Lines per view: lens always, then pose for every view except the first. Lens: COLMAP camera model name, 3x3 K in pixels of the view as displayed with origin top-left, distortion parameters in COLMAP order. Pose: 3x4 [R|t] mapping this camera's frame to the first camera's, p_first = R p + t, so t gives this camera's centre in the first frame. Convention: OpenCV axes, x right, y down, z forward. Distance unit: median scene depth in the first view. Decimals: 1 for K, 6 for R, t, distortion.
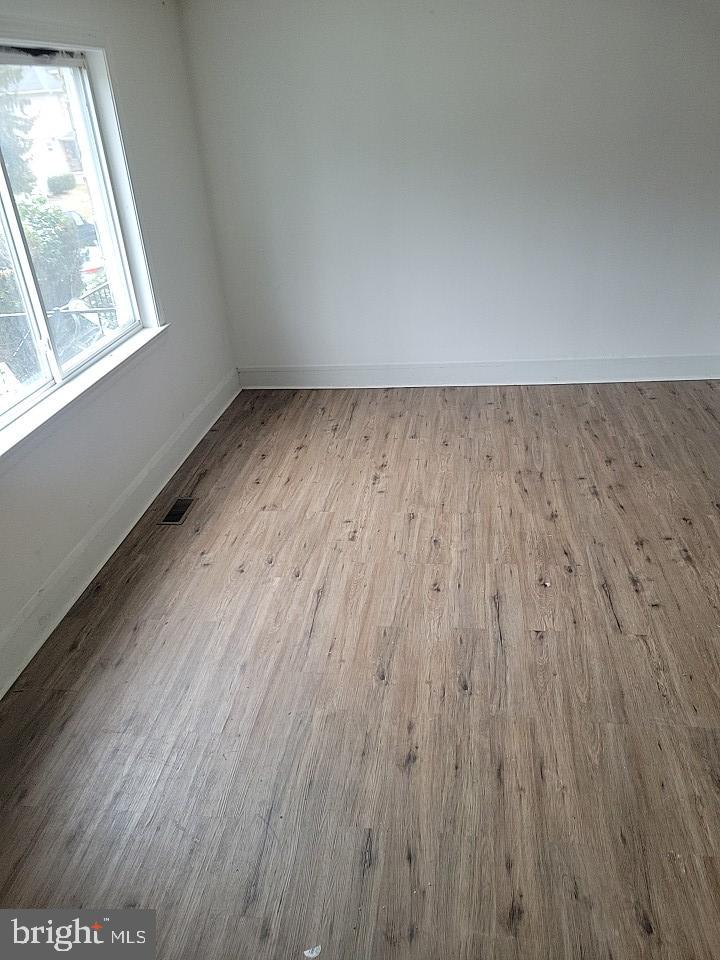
lens RADIAL K [[719.2, 0, 360.0], [0, 719.2, 480.0], [0, 0, 1]] dist [0.079028, -0.056646]
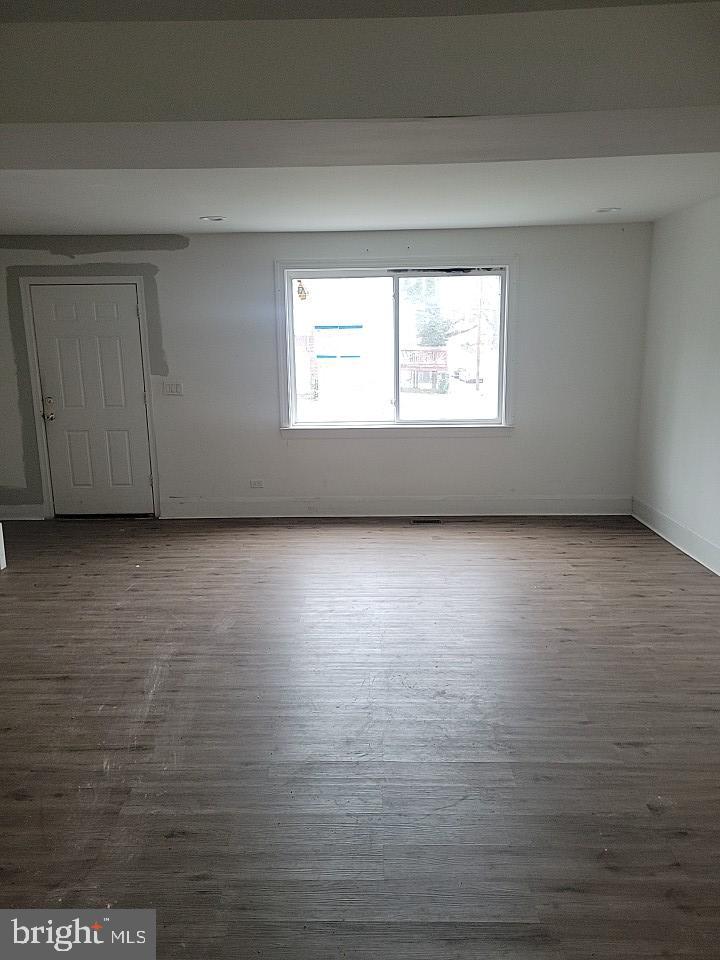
lens RADIAL K [[719.2, 0, 360.0], [0, 719.2, 480.0], [0, 0, 1]] dist [0.079028, -0.056646]
pose [[0.112980, 0.258999, -0.959247, 1.104199], [-0.458574, 0.870048, 0.180904, -0.230940], [0.881445, 0.419448, 0.217069, 0.418808]]
